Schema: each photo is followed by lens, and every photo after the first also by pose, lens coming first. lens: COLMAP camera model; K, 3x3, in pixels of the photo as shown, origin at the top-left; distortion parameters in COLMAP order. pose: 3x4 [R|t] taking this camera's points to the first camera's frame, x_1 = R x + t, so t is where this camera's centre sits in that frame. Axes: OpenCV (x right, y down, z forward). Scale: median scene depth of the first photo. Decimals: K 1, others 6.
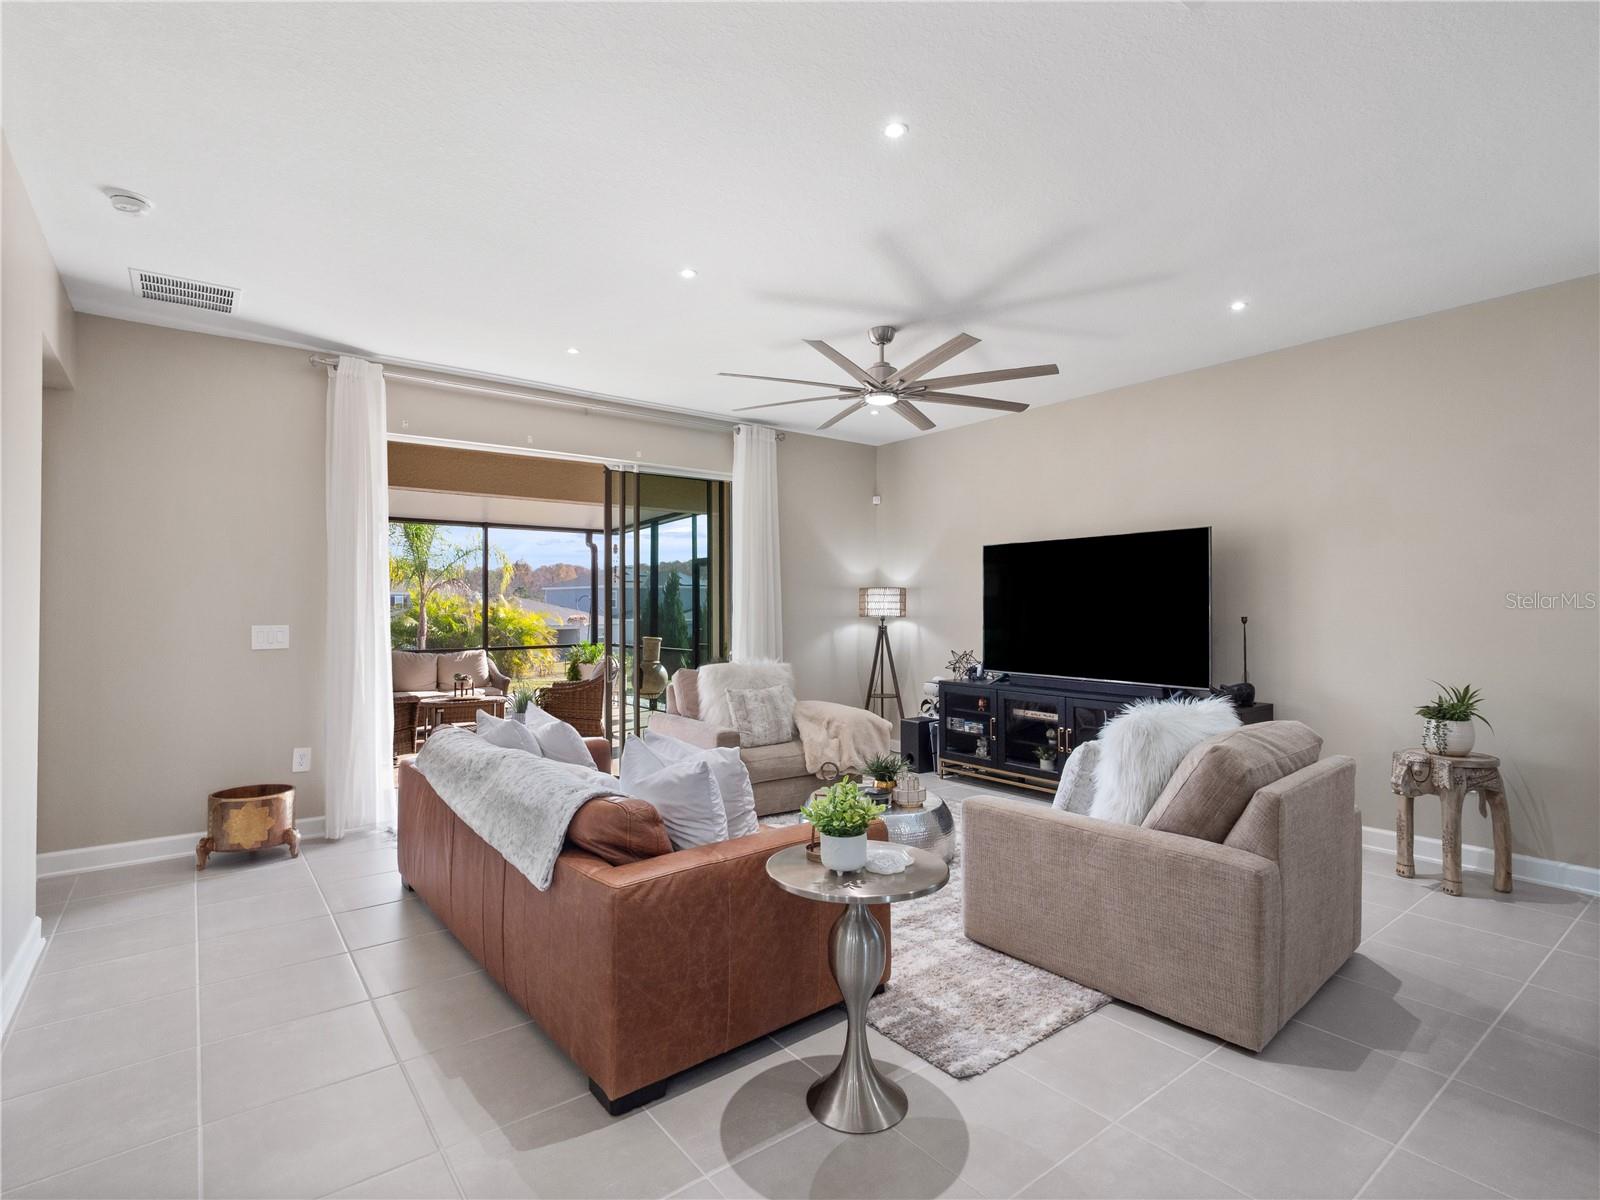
lens RADIAL K [[777.2, 0, 791.6], [0, 777.2, 610.2], [0, 0, 1]] dist [0.001342, -0.000799]
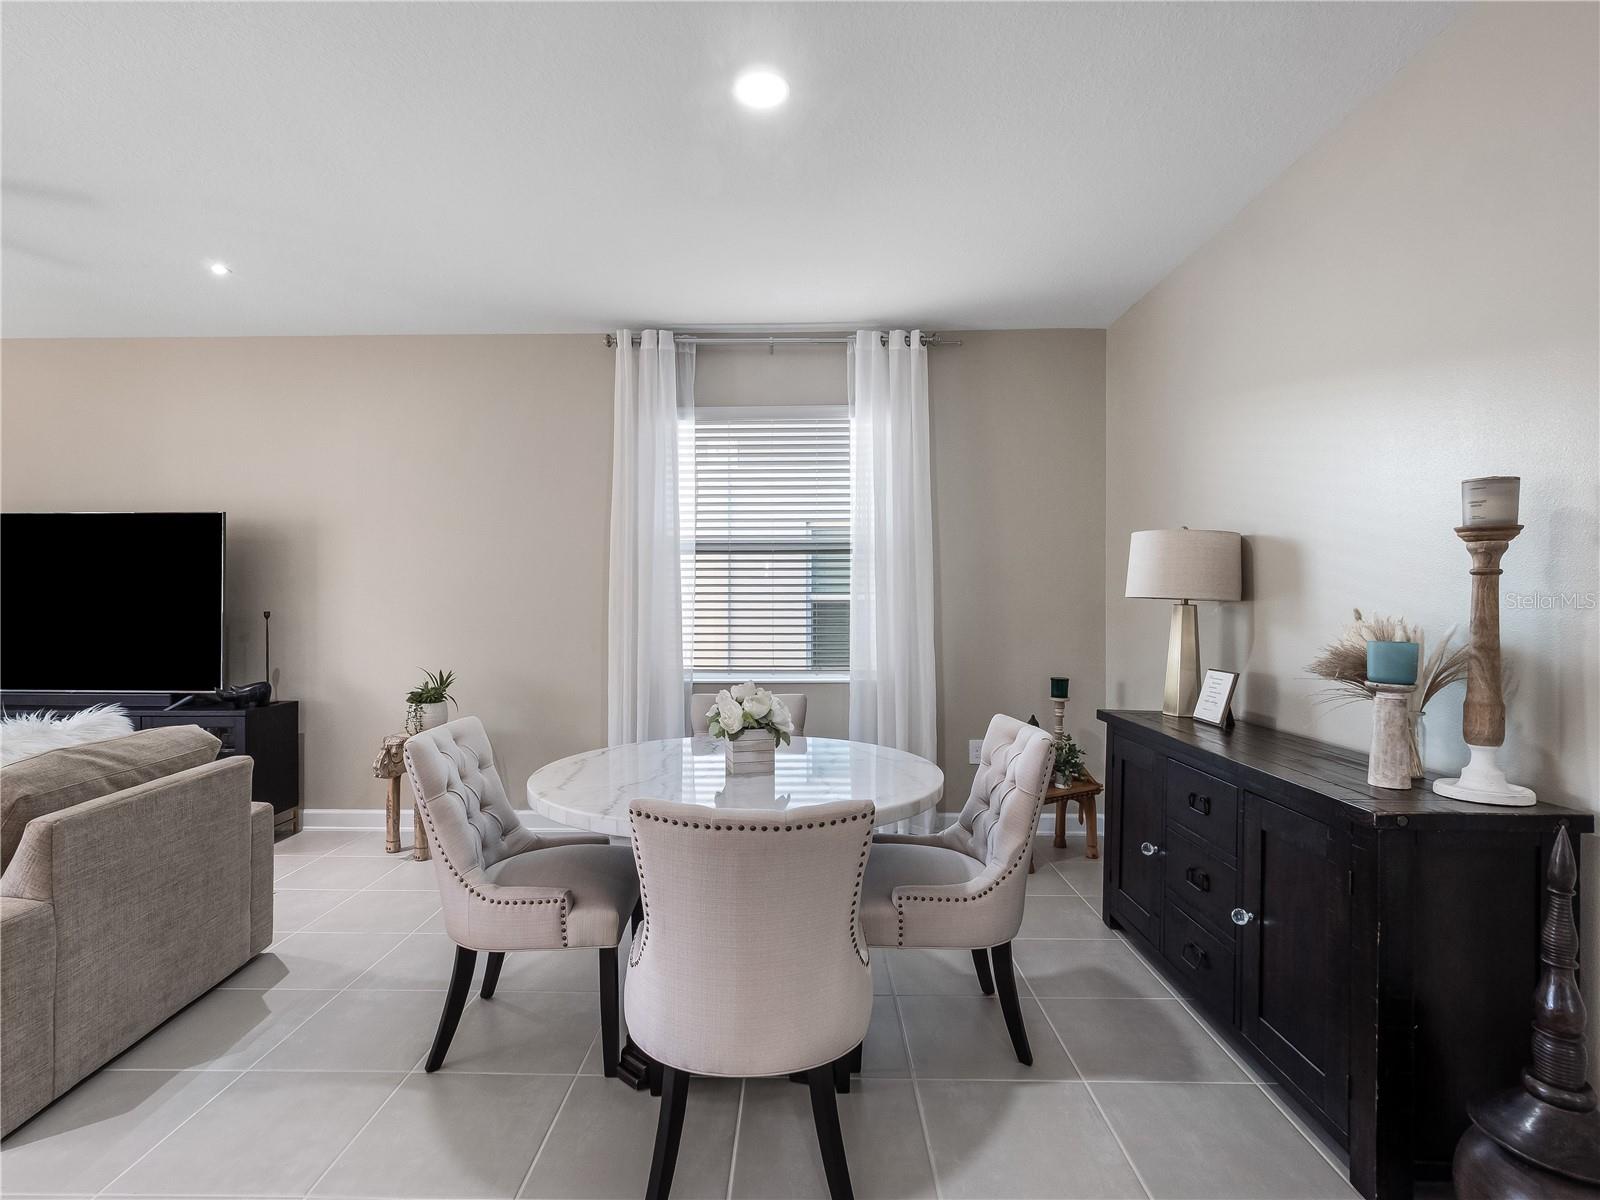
lens RADIAL K [[777.2, 0, 791.6], [0, 777.2, 610.2], [0, 0, 1]] dist [0.001342, -0.000799]
pose [[0.616748, -0.002805, 0.787156, 0.291268], [-0.001668, 0.999987, 0.004870, 0.001989], [-0.787159, -0.004317, 0.616735, -0.096936]]
